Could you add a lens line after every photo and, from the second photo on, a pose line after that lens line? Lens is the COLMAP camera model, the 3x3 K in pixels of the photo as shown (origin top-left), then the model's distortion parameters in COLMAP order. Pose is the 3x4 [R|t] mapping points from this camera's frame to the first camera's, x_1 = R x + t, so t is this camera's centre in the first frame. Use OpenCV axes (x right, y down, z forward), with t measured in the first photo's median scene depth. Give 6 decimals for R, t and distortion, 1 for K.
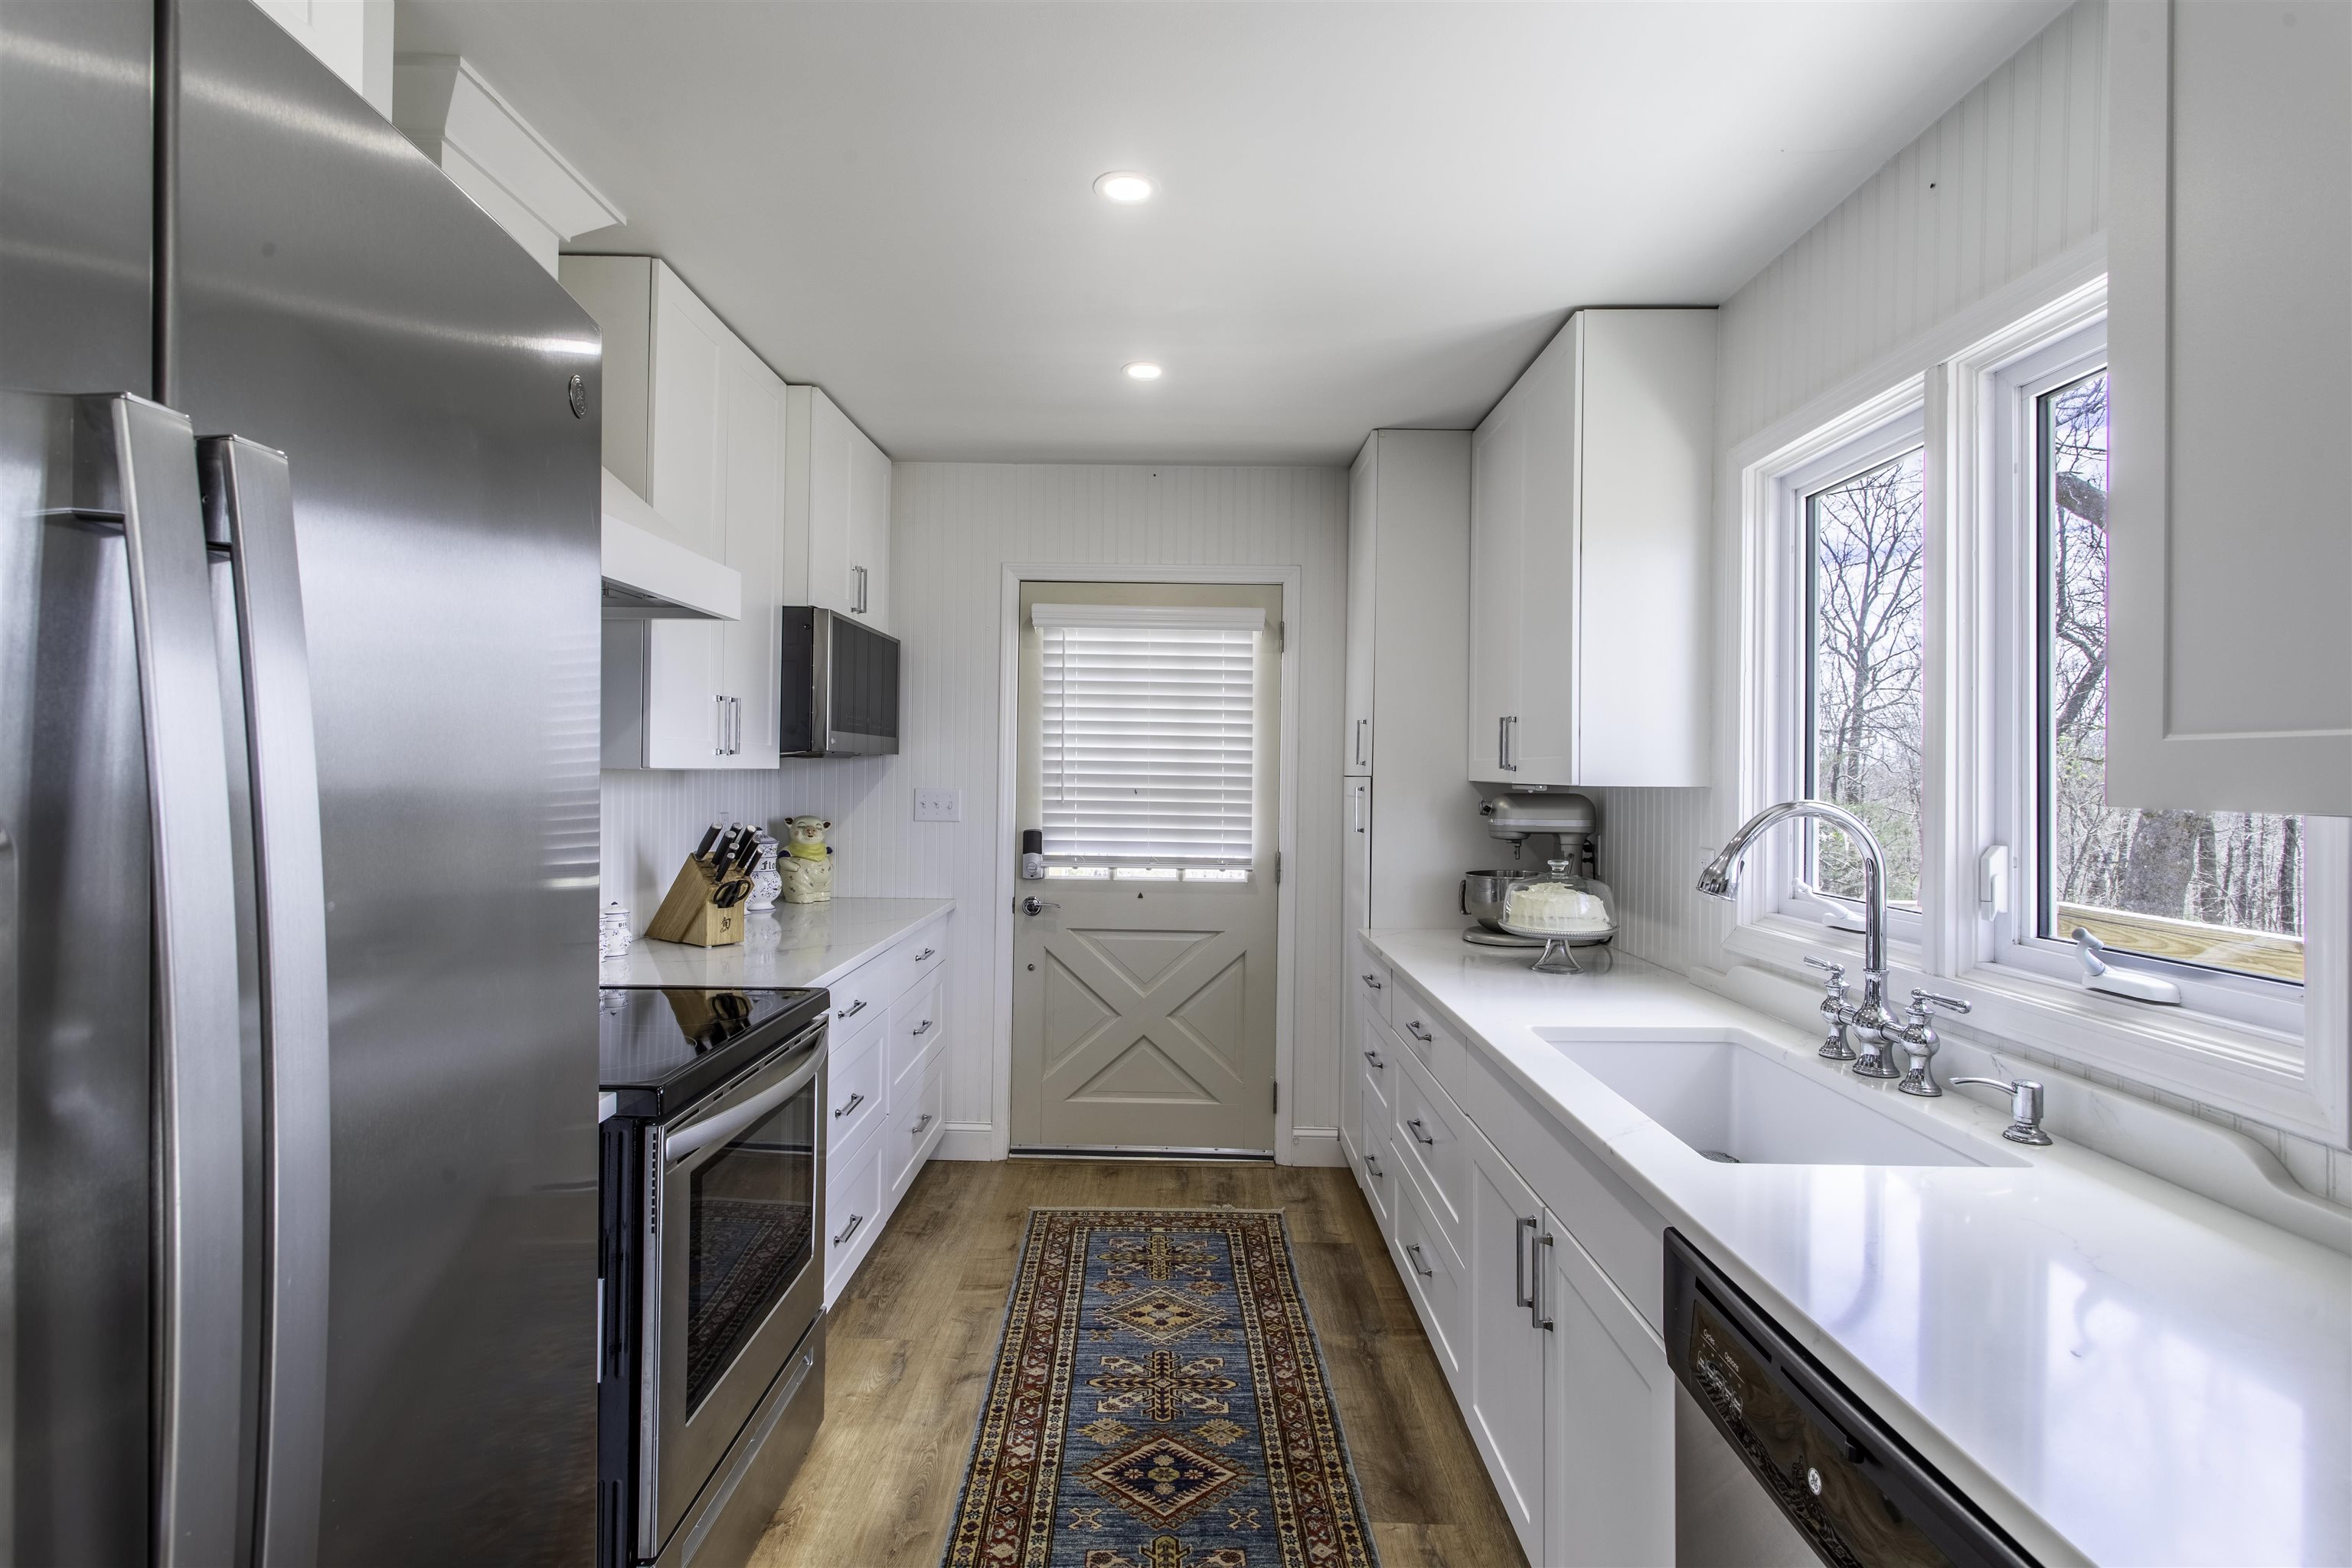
lens RADIAL K [[1142.3, 0, 1161.9], [0, 1142.3, 768.7], [0, 0, 1]] dist [0.002794, 0.001750]
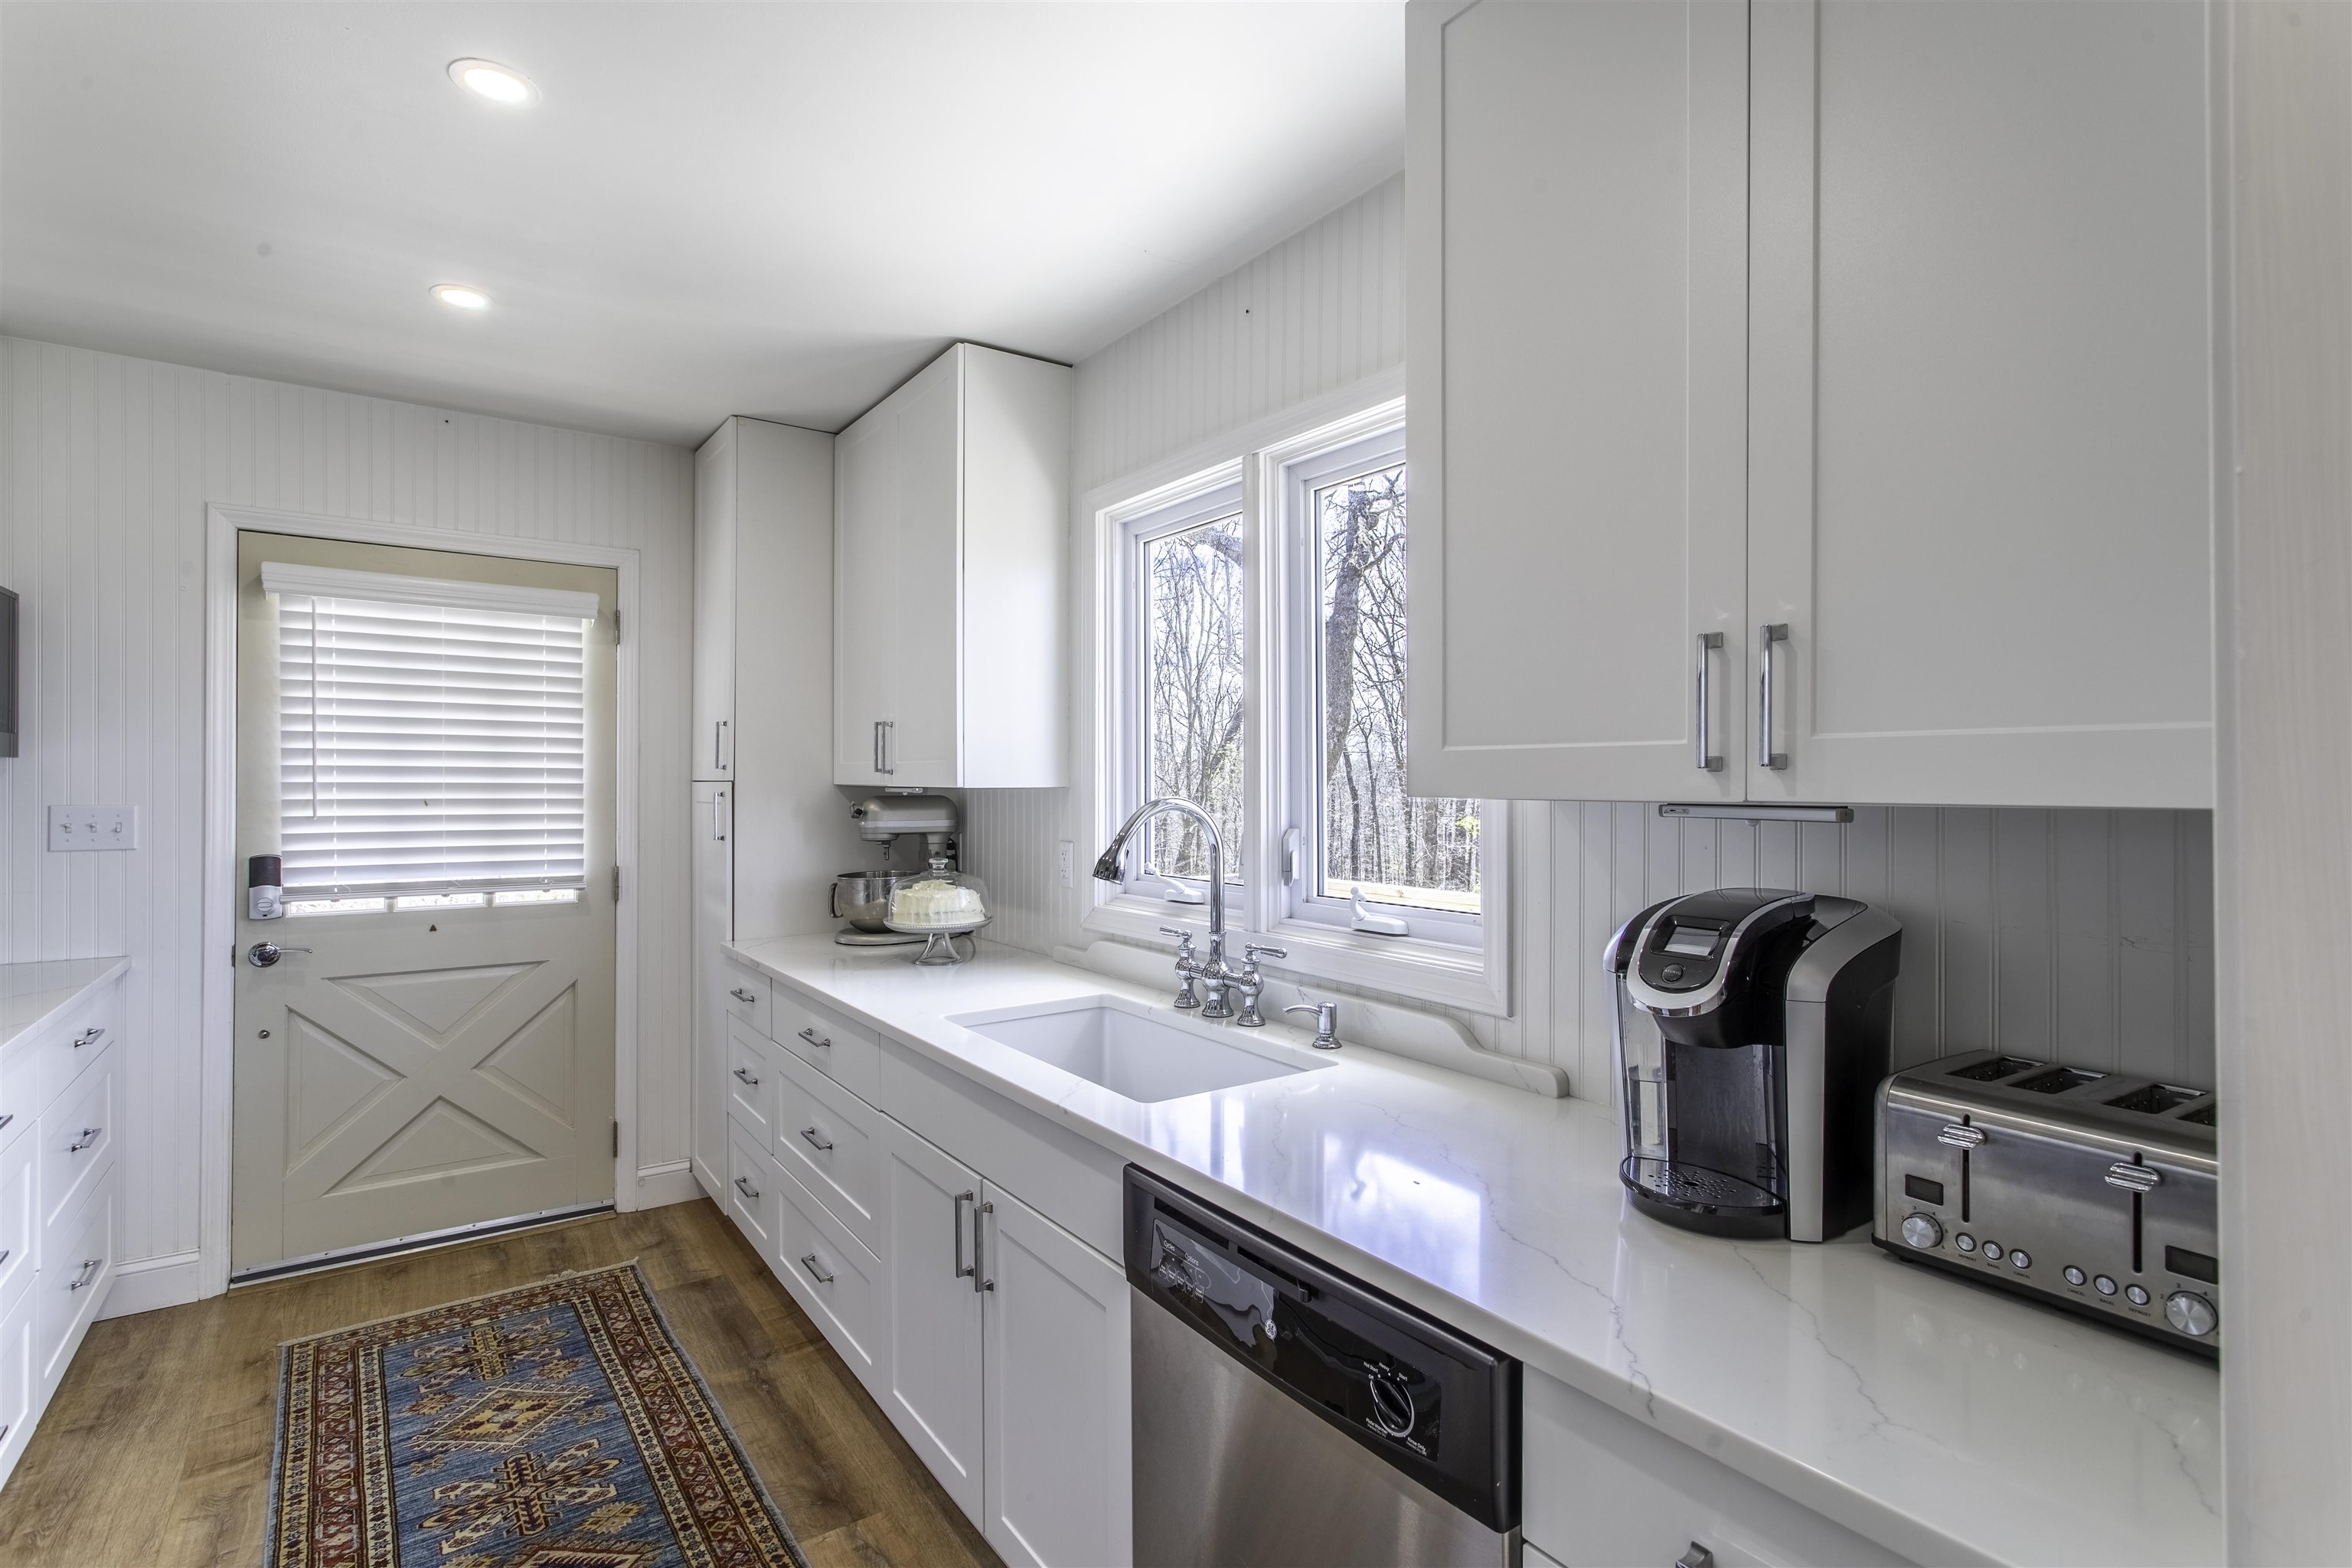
lens RADIAL K [[1142.3, 0, 1188.0], [0, 1142.3, 780.5], [0, 0, 1]] dist [0.002794, 0.001750]
pose [[0.801612, -0.011440, 0.597735, -0.103282], [0.006471, 0.999924, 0.010458, -0.001552], [-0.597810, -0.004515, 0.801625, 0.015472]]
